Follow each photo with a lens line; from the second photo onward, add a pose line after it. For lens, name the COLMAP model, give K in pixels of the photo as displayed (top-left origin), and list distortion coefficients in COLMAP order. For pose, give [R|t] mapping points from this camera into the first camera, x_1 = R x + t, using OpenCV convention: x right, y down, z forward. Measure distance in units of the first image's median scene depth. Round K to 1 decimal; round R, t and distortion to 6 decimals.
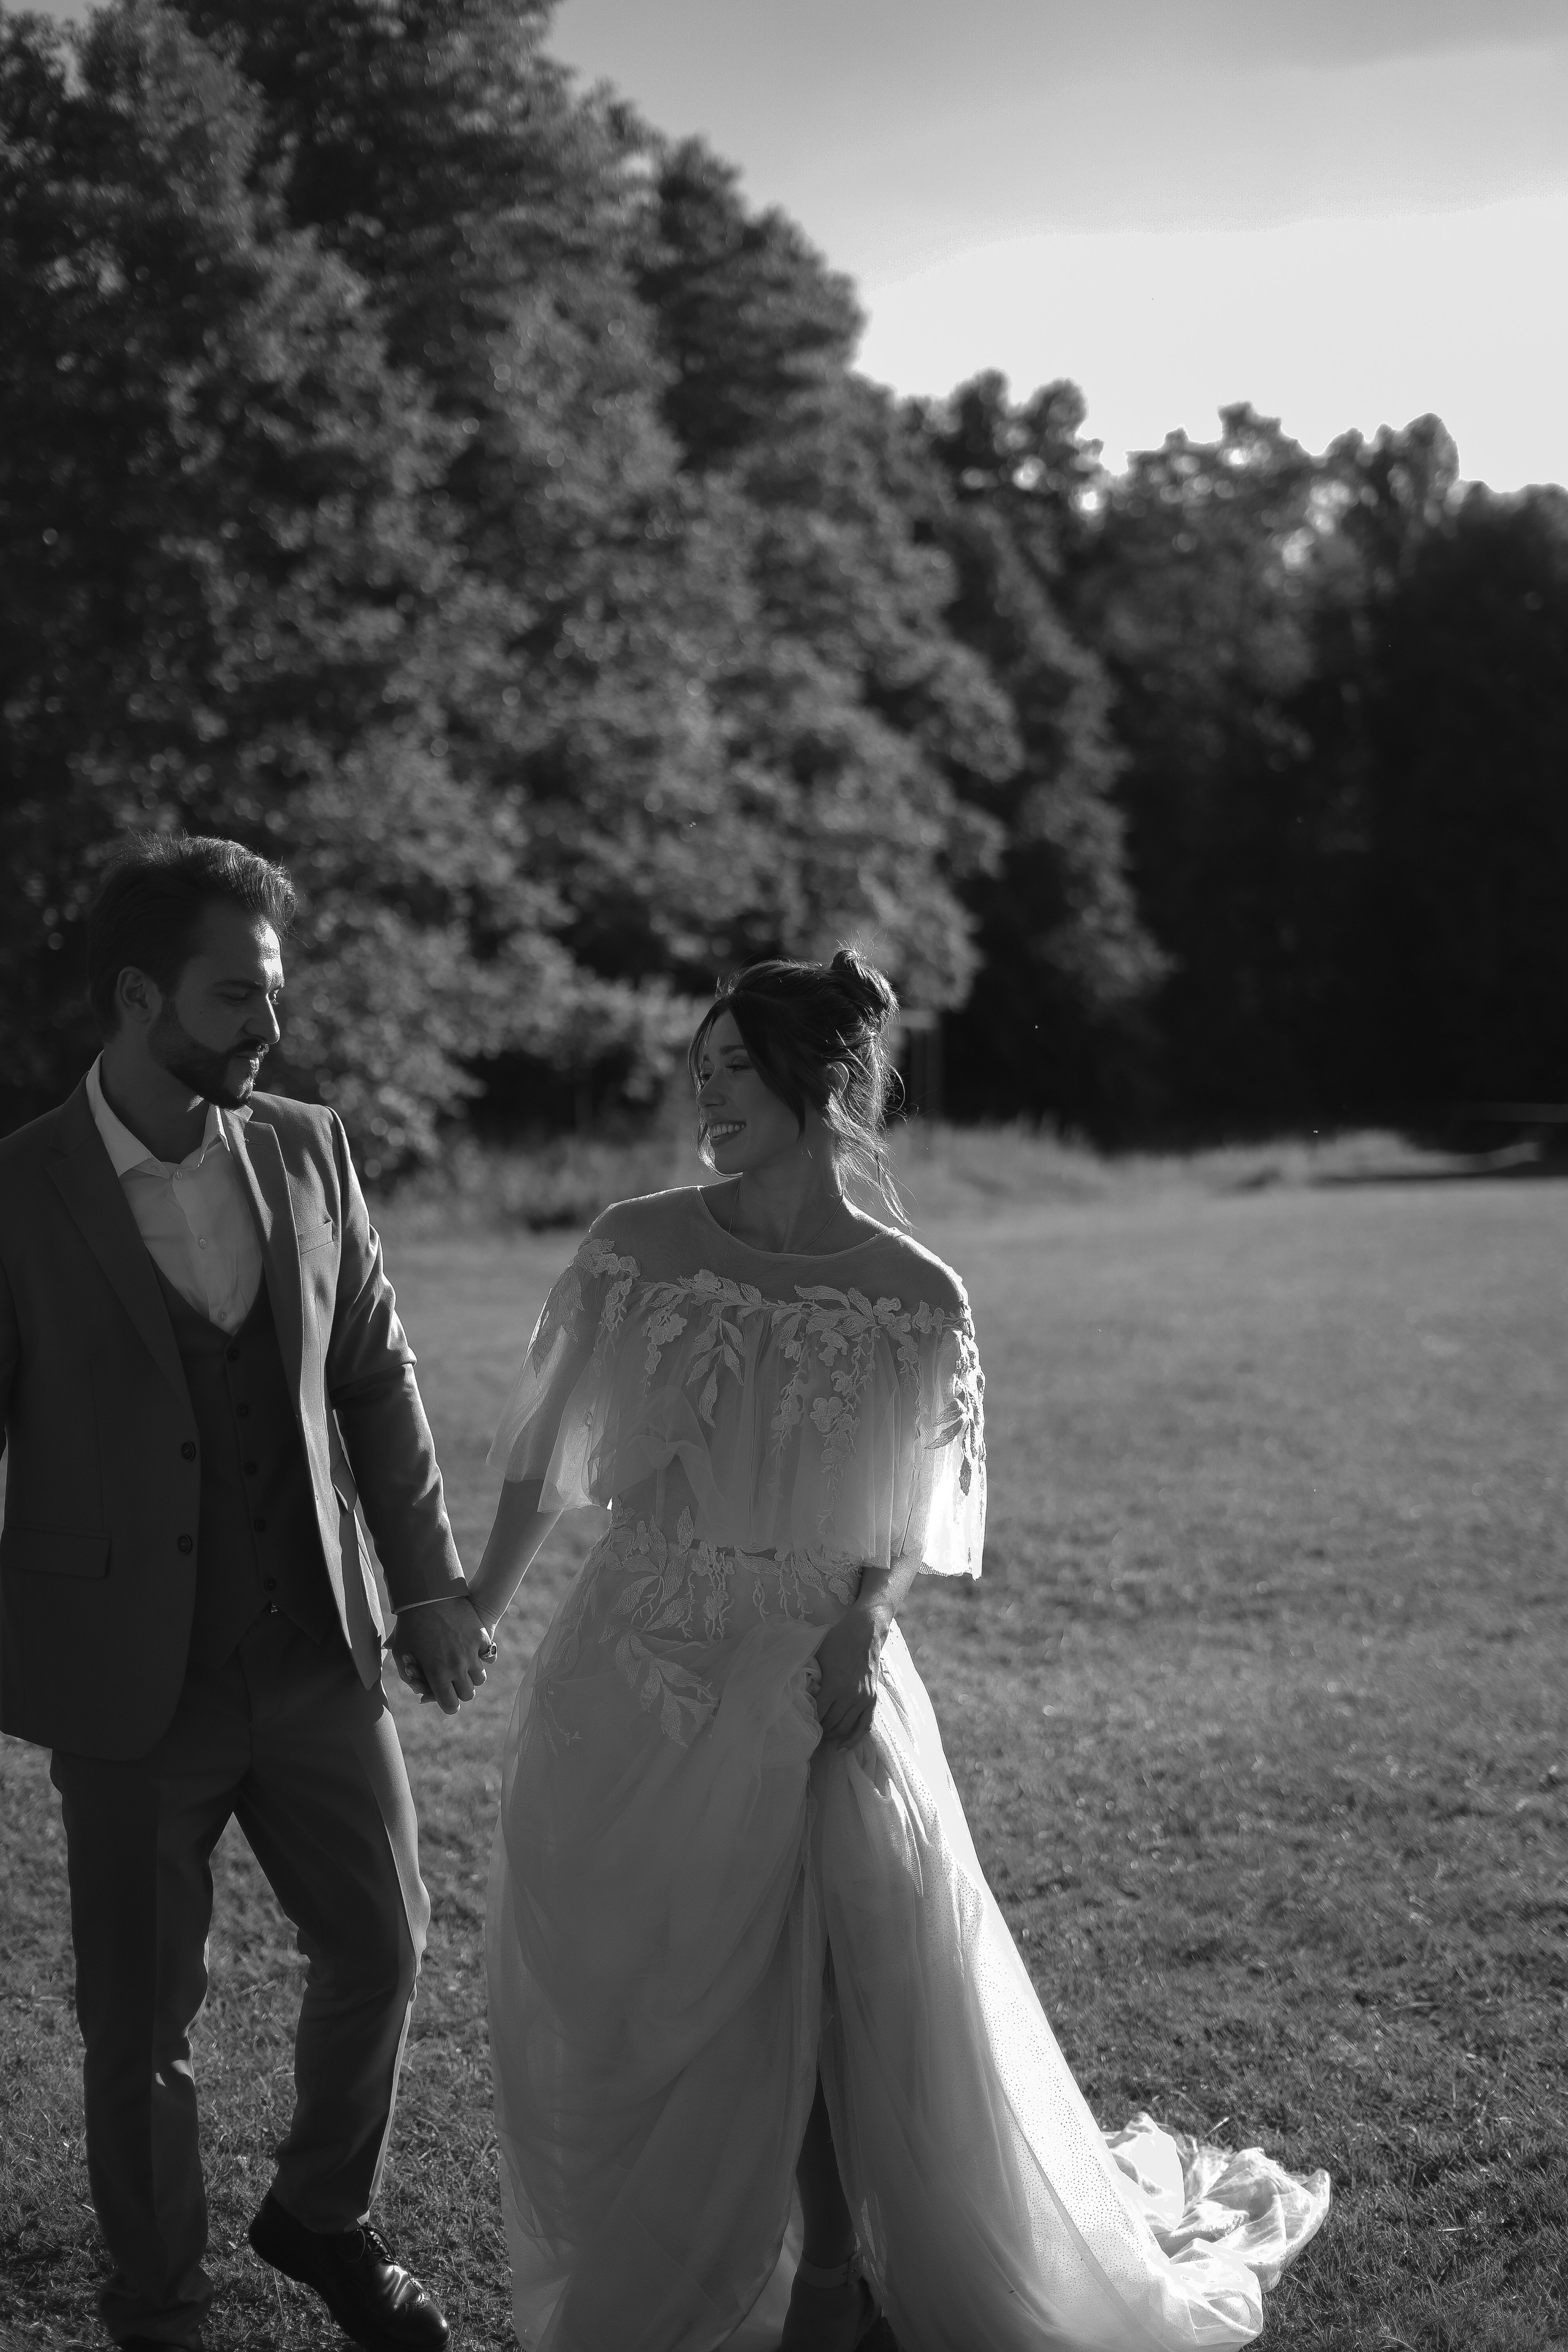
lens RADIAL K [[3354.6, 0, 784.0], [0, 3354.6, 1176.0], [0, 0, 1]] dist [-0.002950, 0.042008]
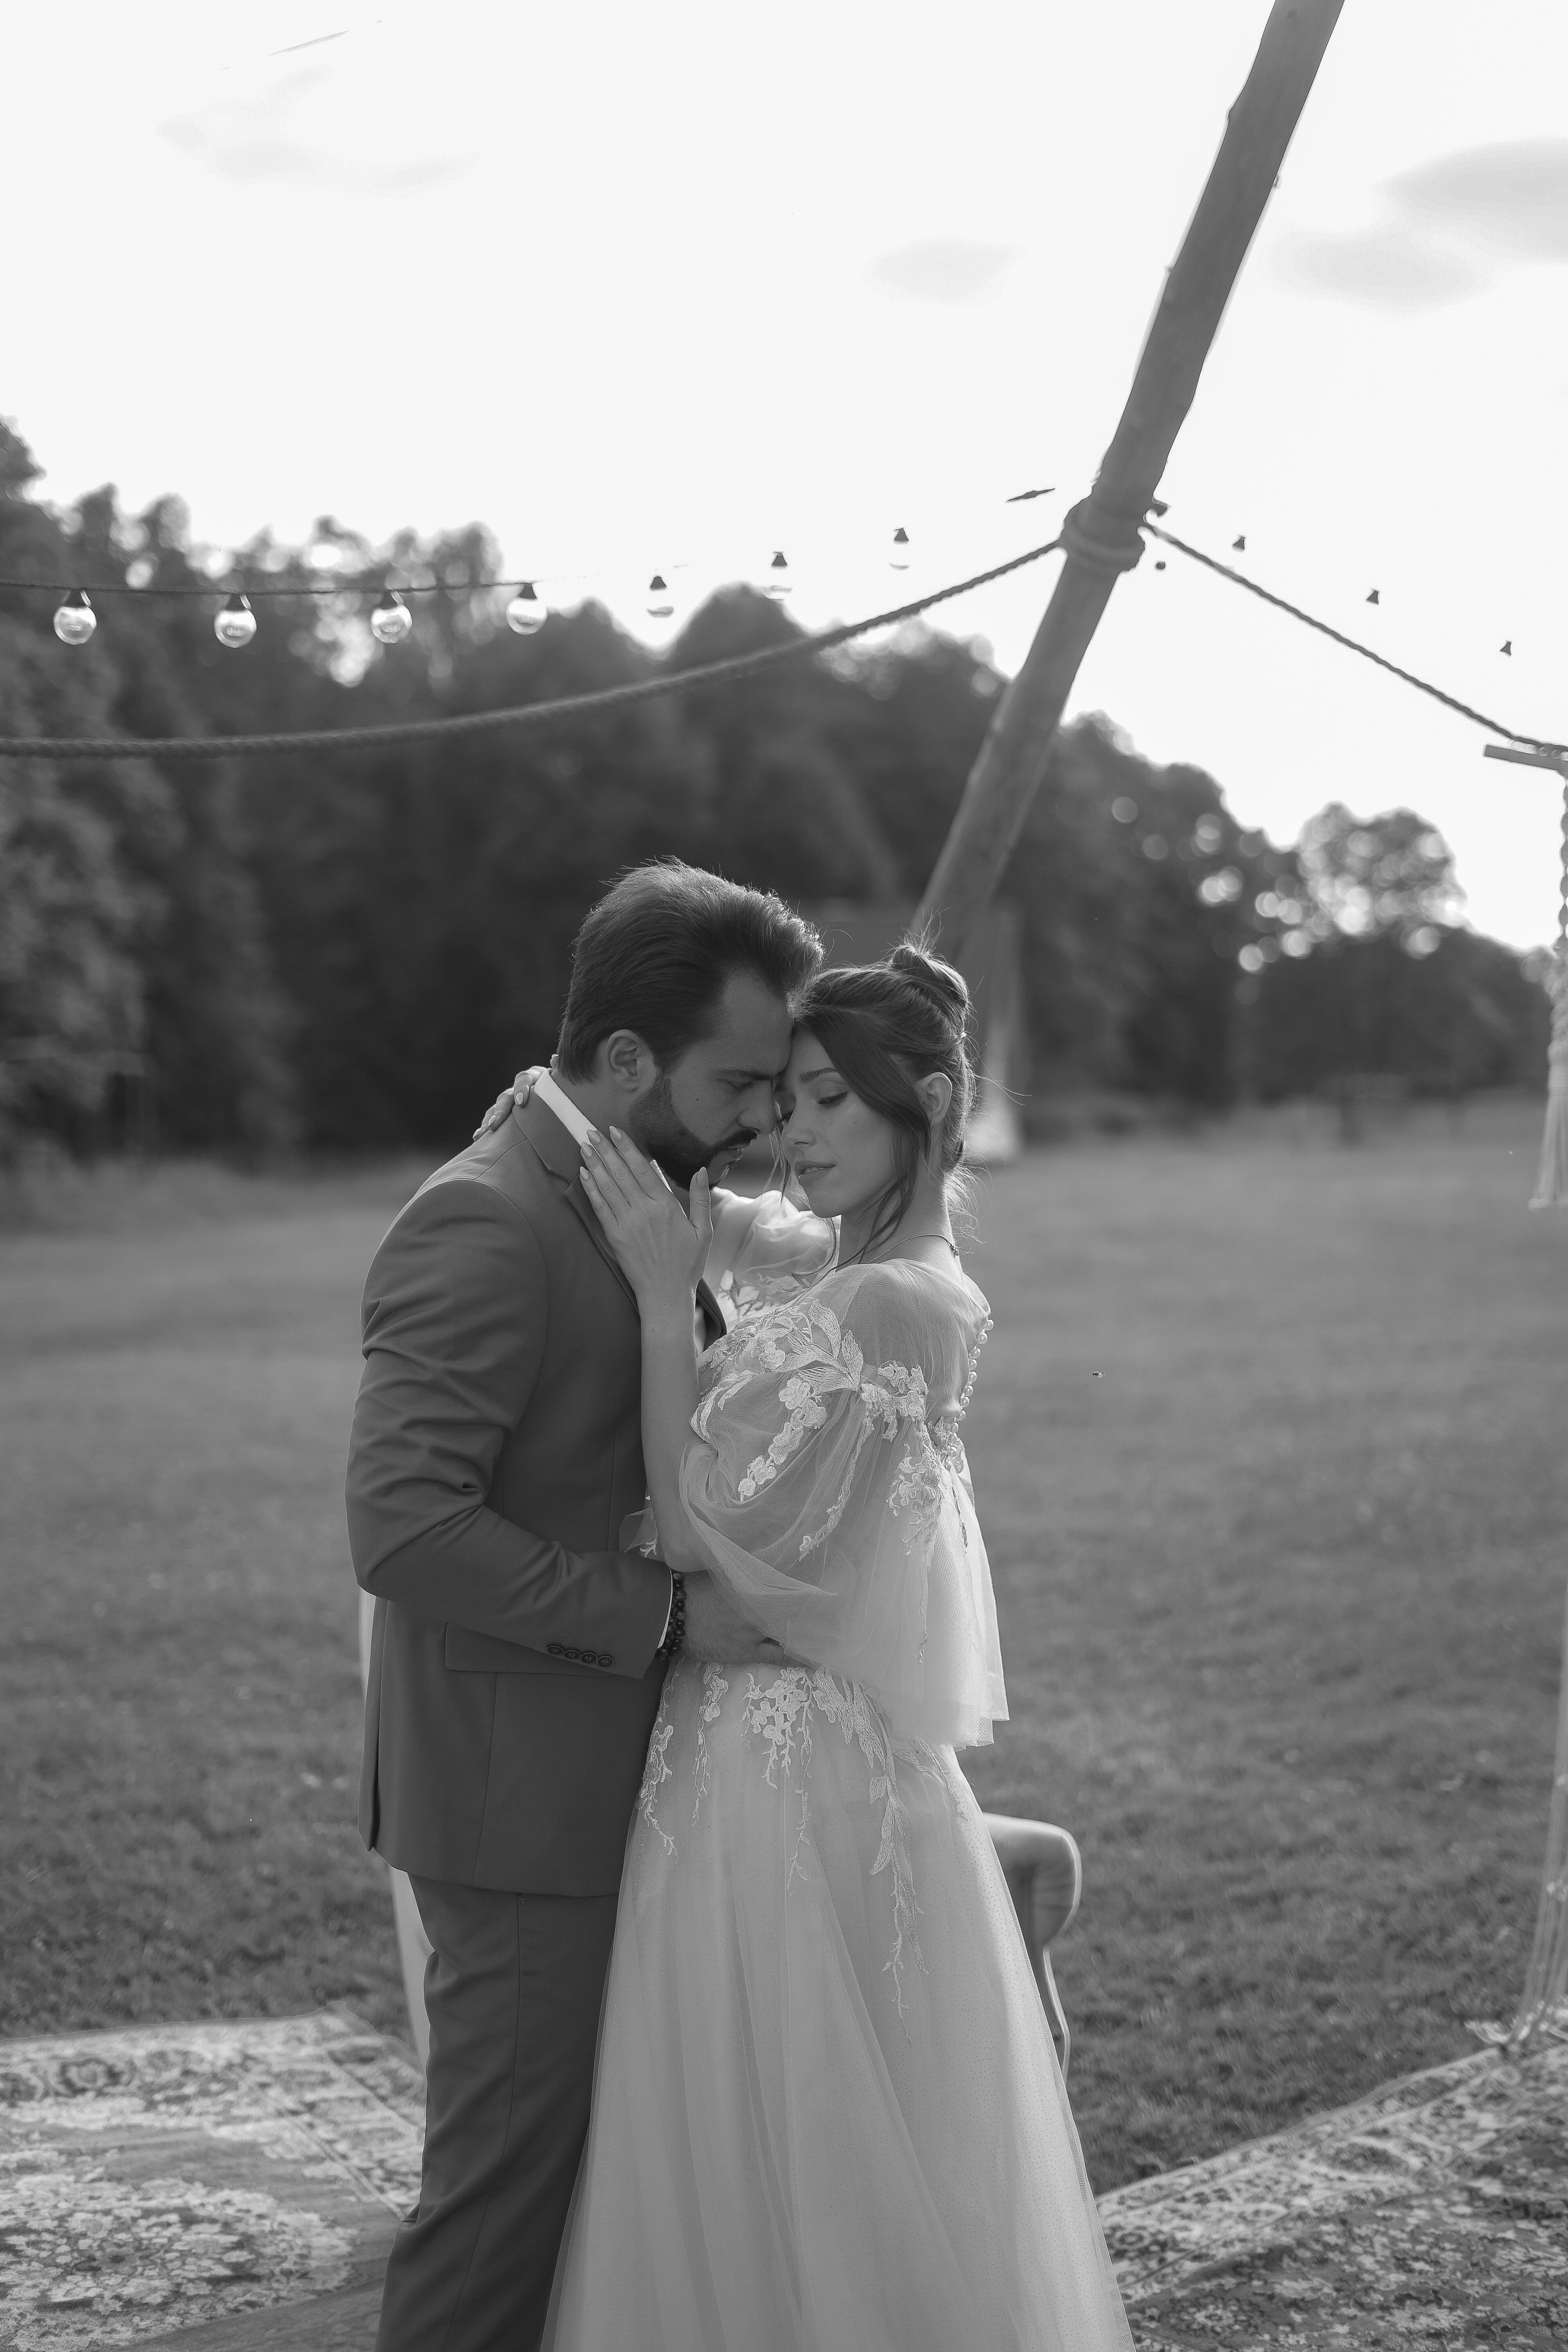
lens RADIAL K [[3385.8, 0, 792.6], [0, 3385.8, 1173.3], [0, 0, 1]] dist [0.008824, -0.025852]
pose [[0.955394, -0.010893, 0.295133, -0.068318], [0.015251, 0.999806, -0.012469, 0.007444], [-0.294940, 0.016414, 0.955375, -0.154860]]
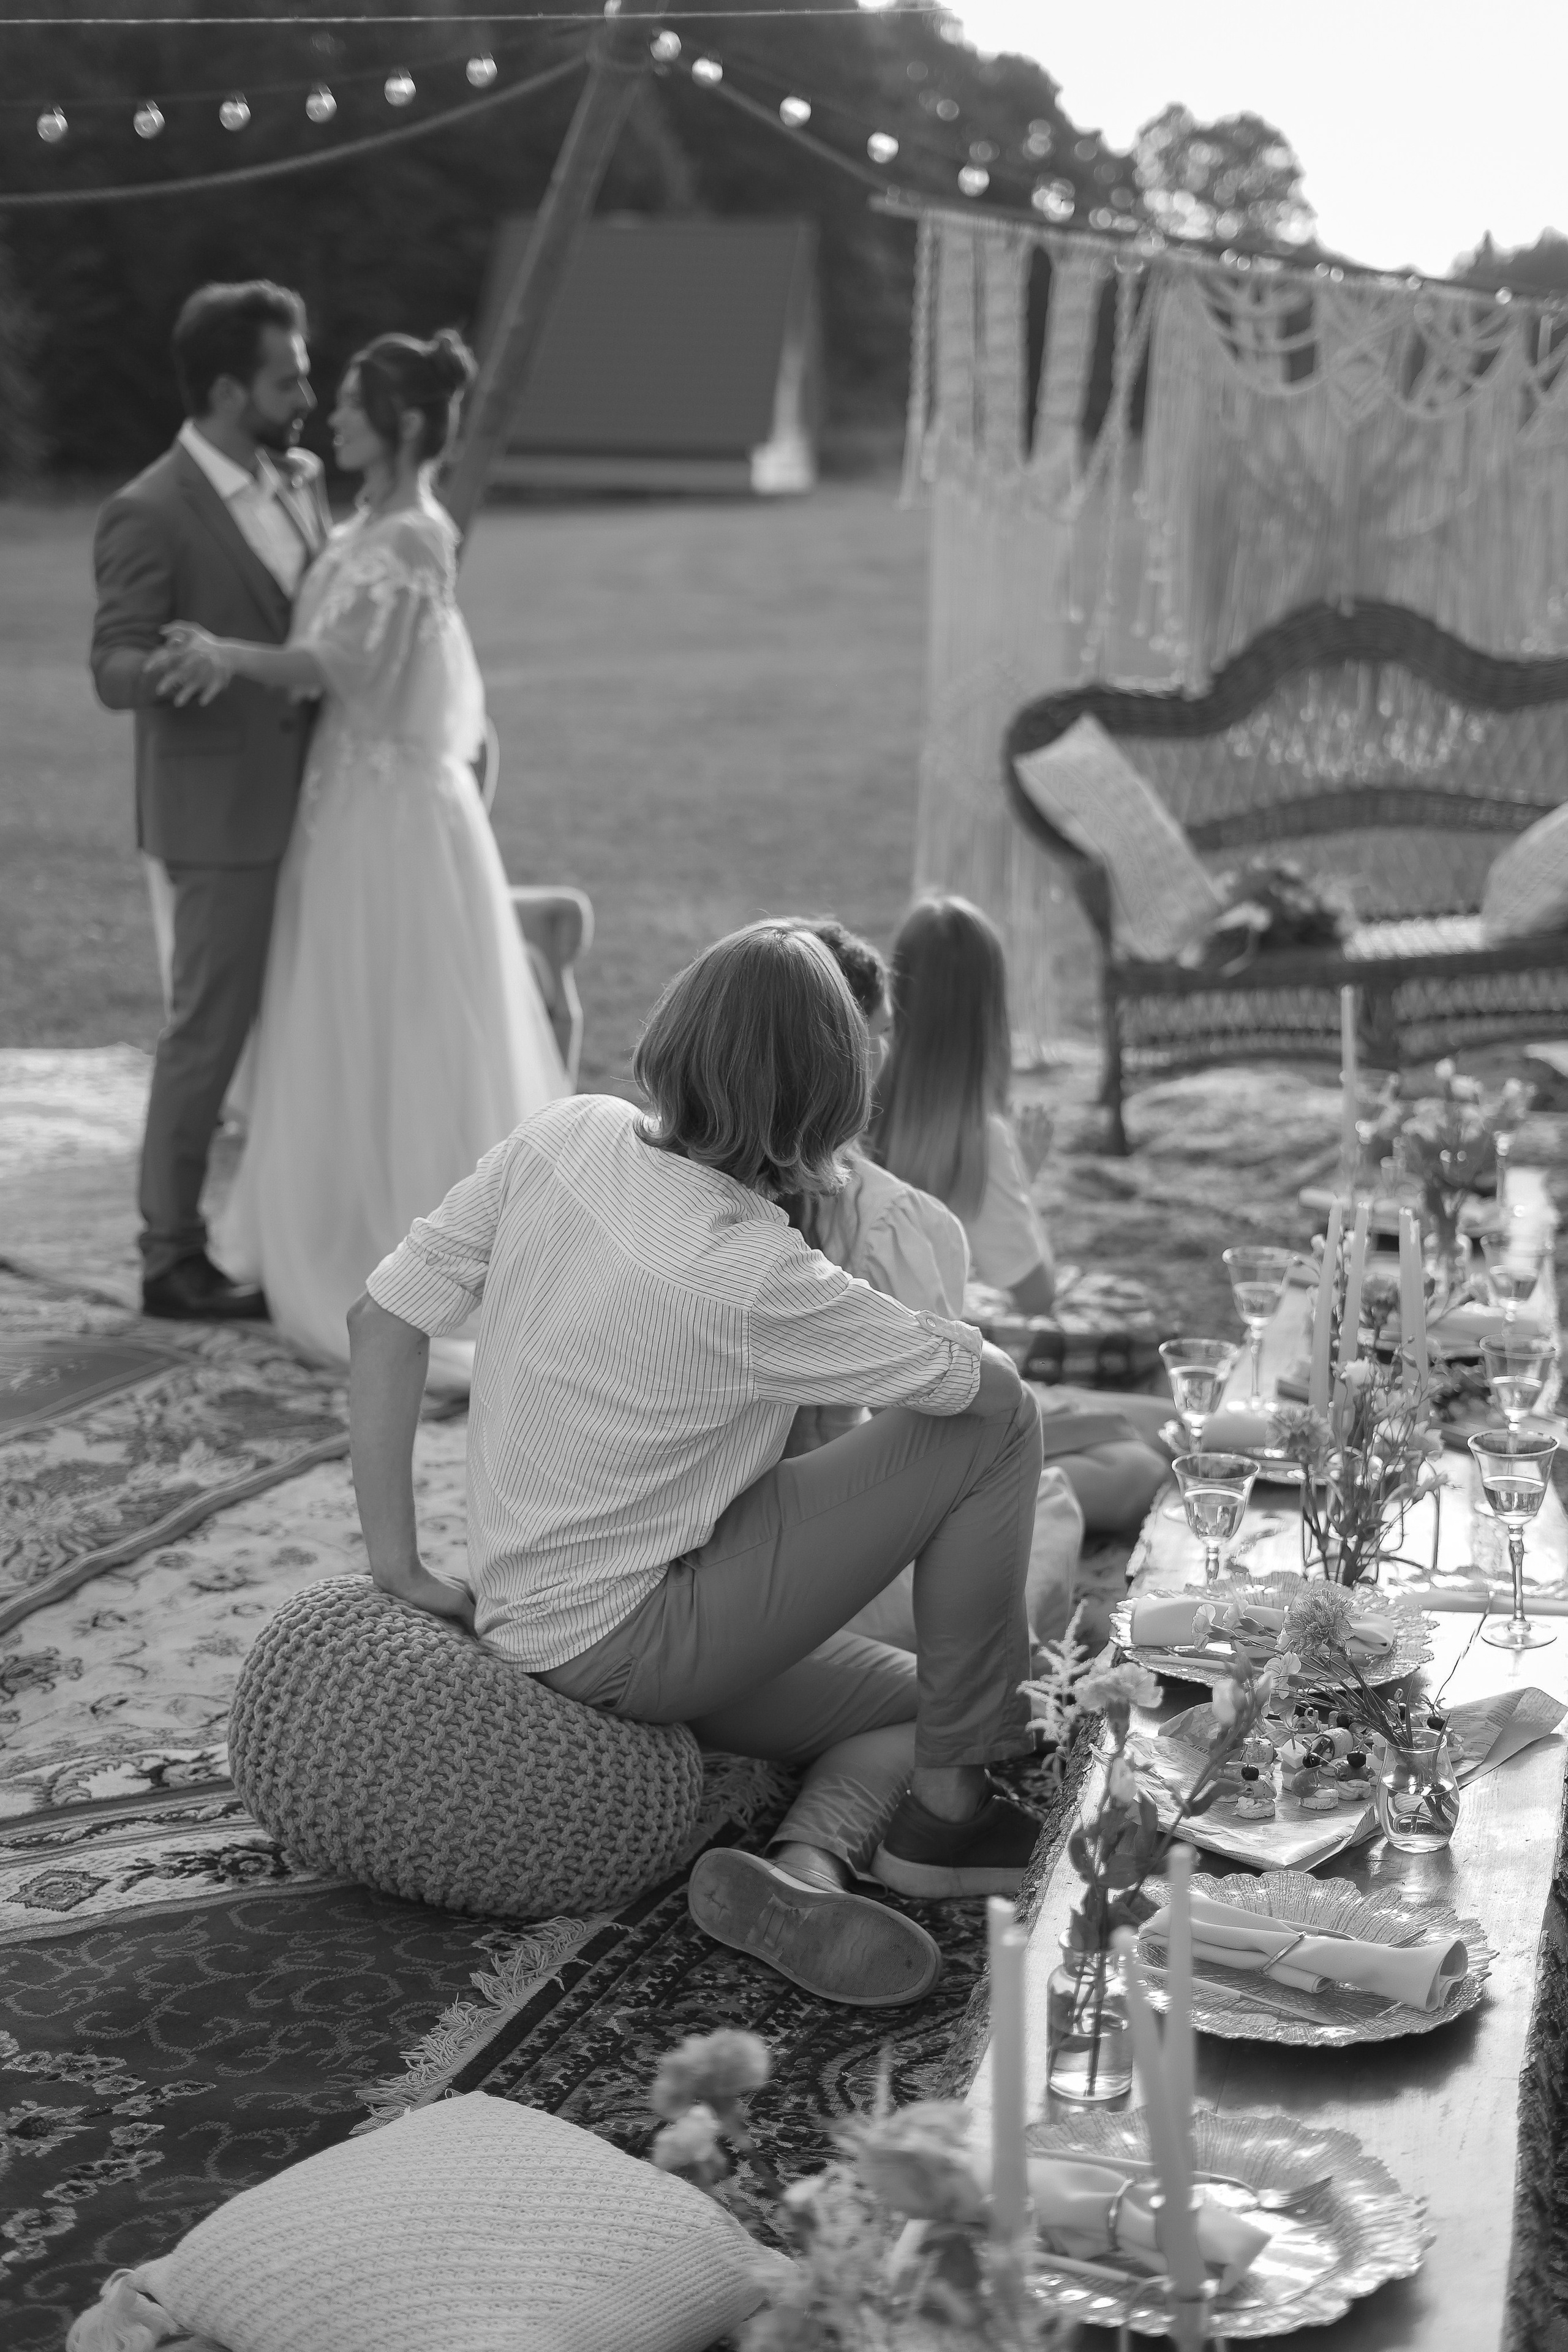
lens RADIAL K [[3686.2, 0, 780.5], [0, 3686.2, 1060.3], [0, 0, 1]] dist [0.033317, -0.000498]
pose [[0.939201, -0.047579, 0.340056, -0.077903], [0.000919, 0.990698, 0.136073, 0.009011], [-0.343367, -0.127487, 0.930509, -0.205590]]
